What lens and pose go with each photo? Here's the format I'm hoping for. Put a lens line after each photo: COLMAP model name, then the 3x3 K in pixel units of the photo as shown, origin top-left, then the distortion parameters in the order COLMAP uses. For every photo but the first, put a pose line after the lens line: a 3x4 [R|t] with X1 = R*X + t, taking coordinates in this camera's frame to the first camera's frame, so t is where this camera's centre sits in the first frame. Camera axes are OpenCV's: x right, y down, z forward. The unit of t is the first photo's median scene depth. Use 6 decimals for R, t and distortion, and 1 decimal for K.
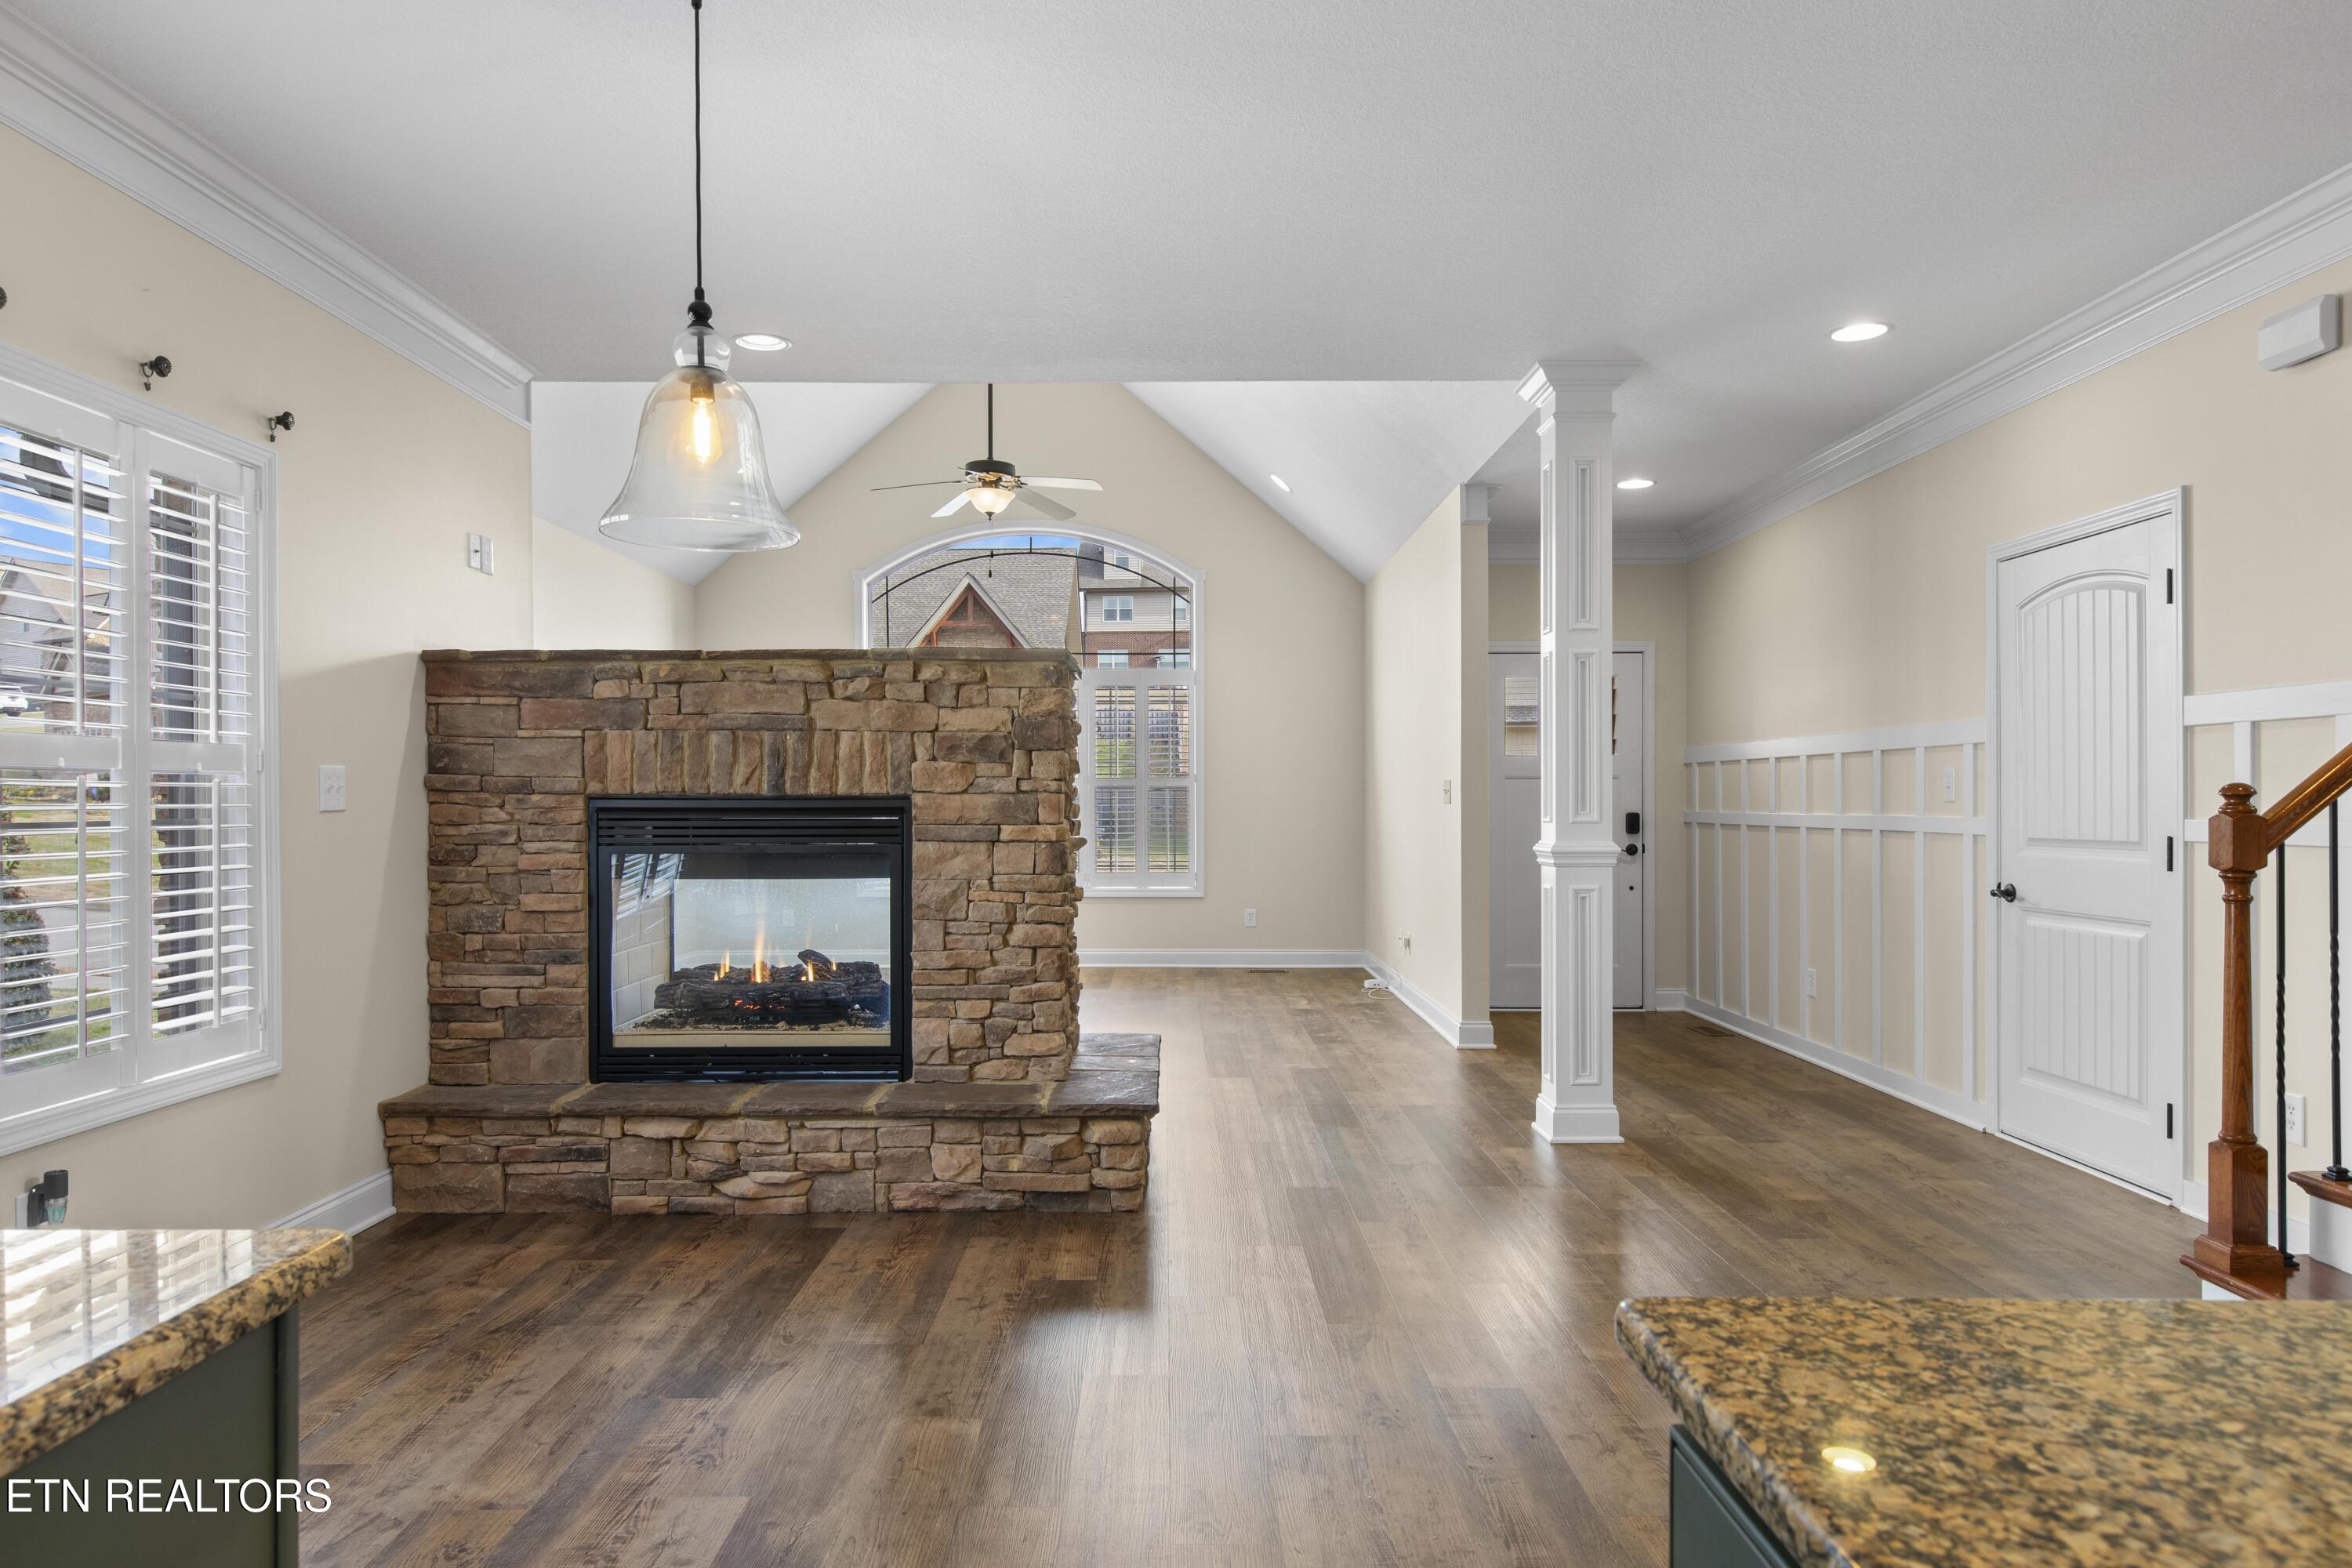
lens RADIAL K [[1510.1, 0, 1172.6], [0, 1510.1, 817.2], [0, 0, 1]] dist [0.013763, 0.000001]
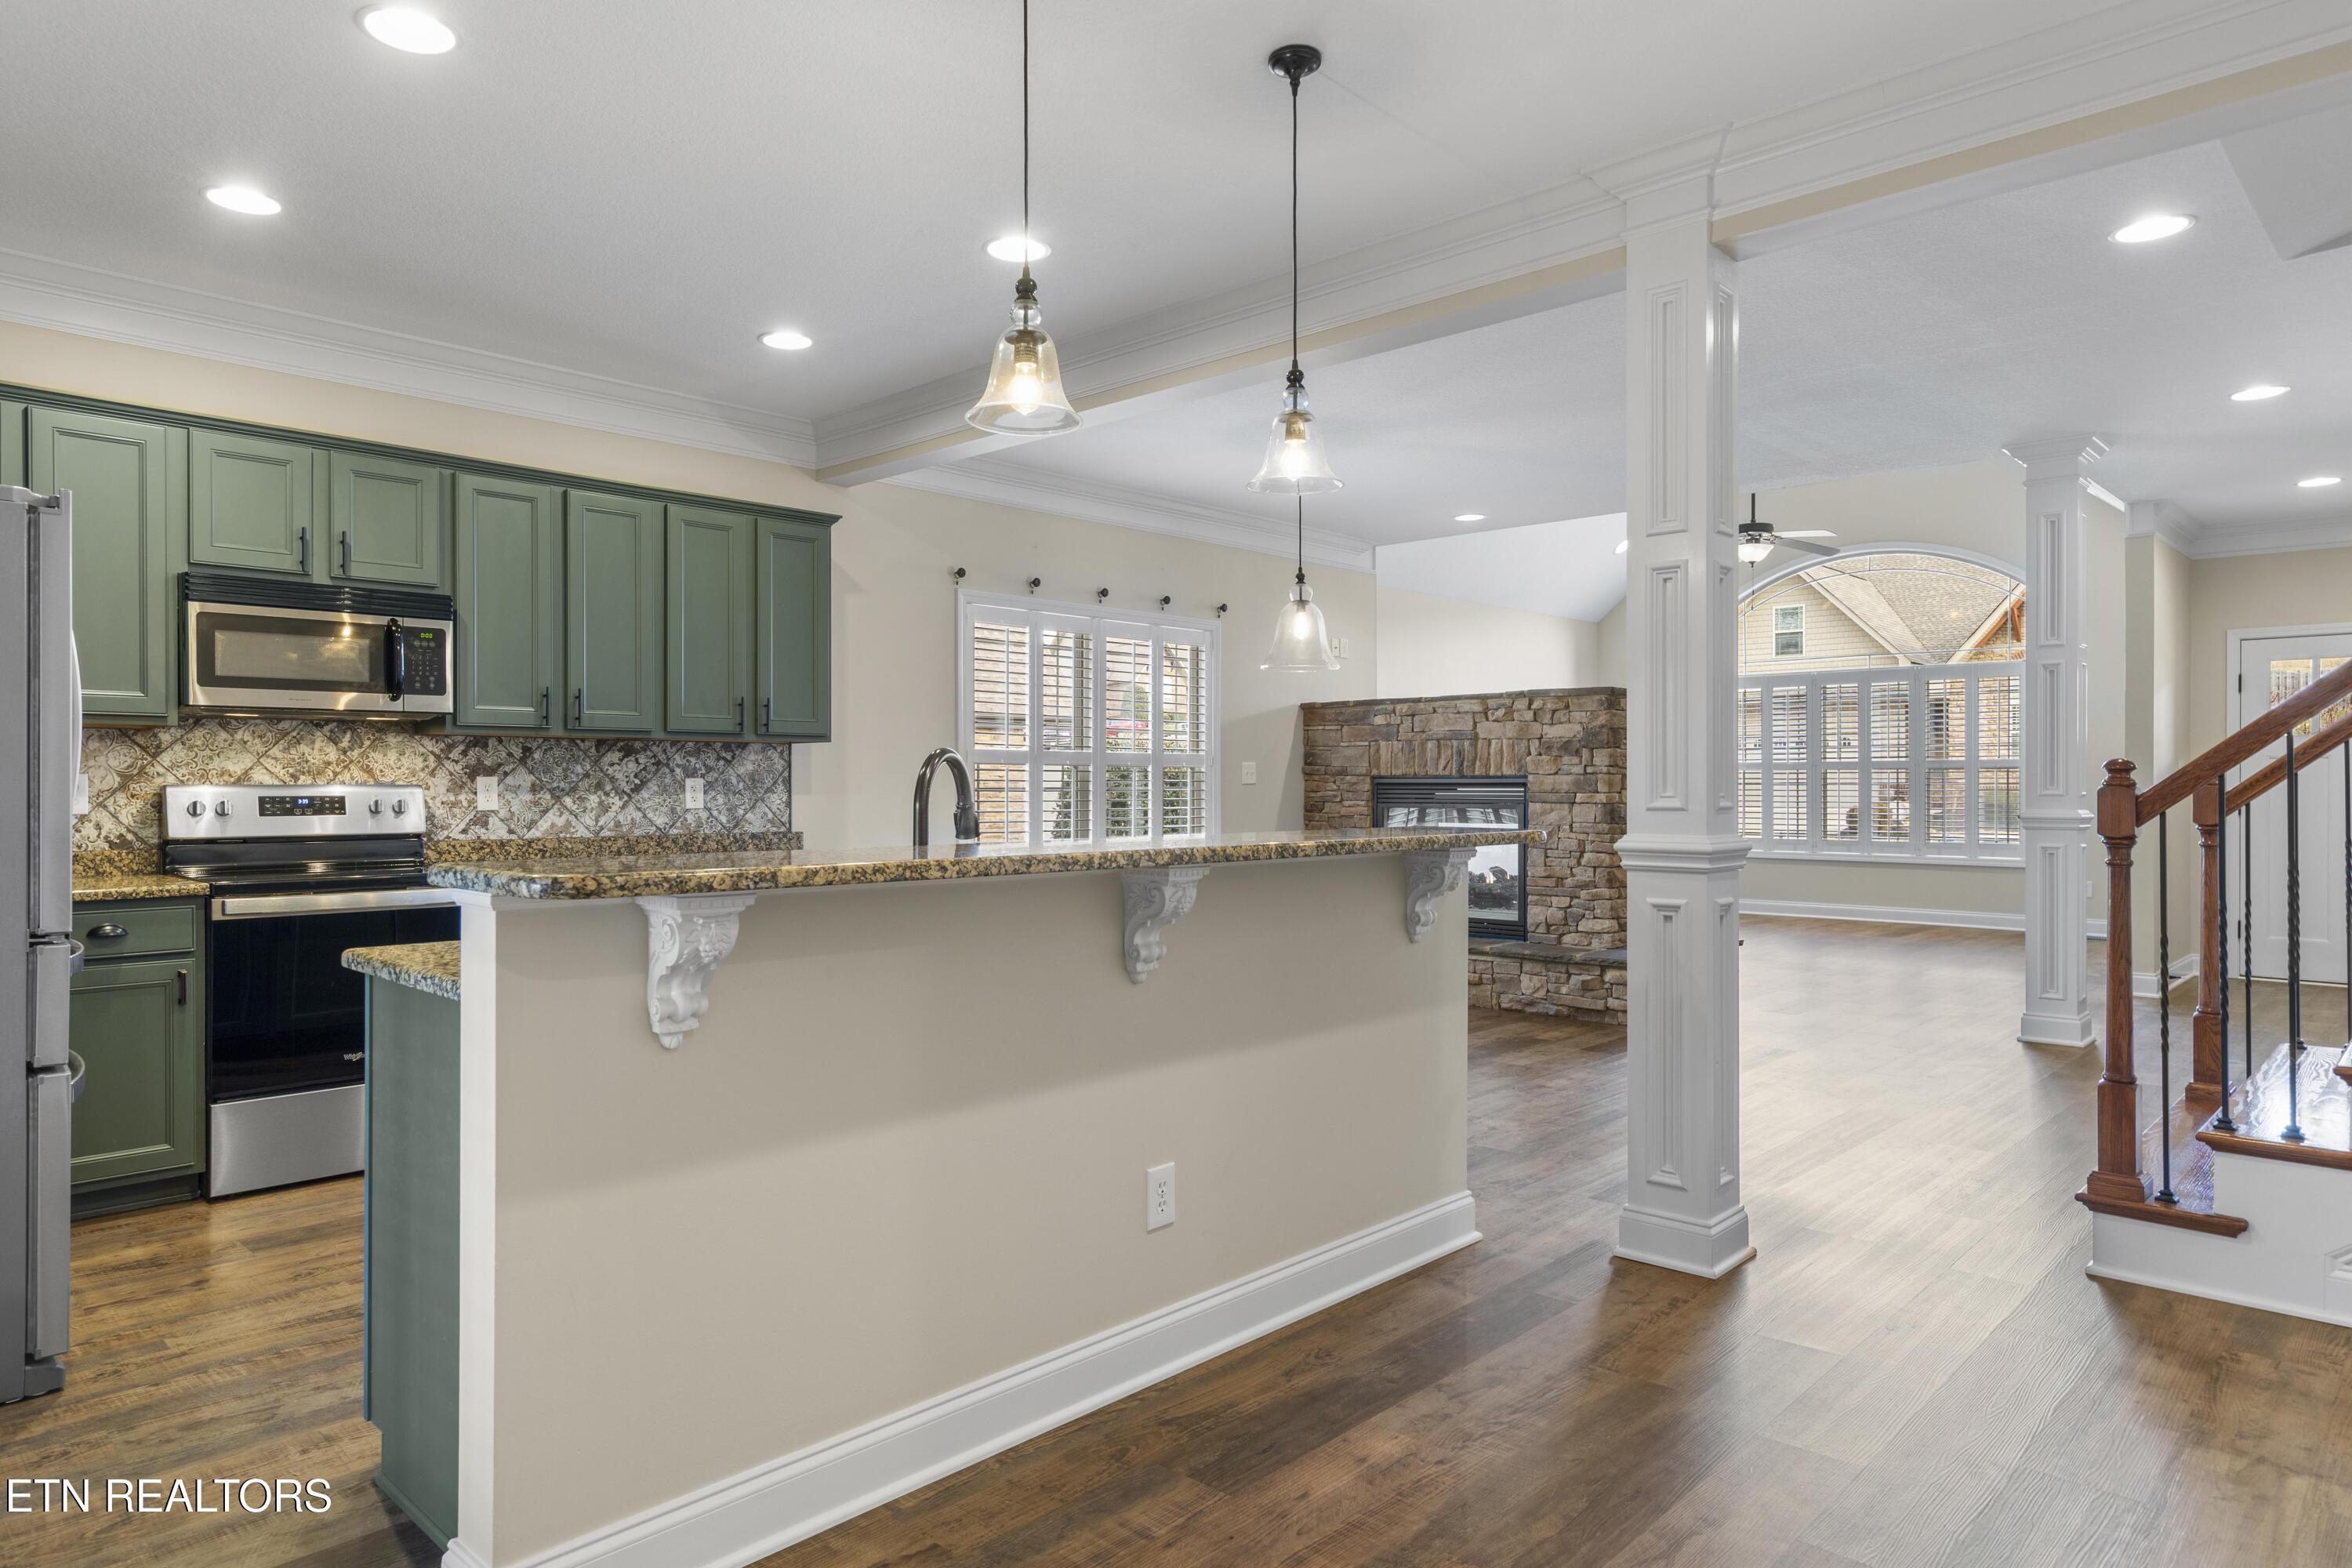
lens RADIAL K [[1442.9, 0, 1114.8], [0, 1442.9, 788.7], [0, 0, 1]] dist [0.007461, 0.001042]
pose [[0.707263, 0.003064, -0.706944, 0.660304], [-0.007504, 0.999967, -0.003174, 0.009070], [0.706911, 0.007550, 0.707262, -0.499969]]
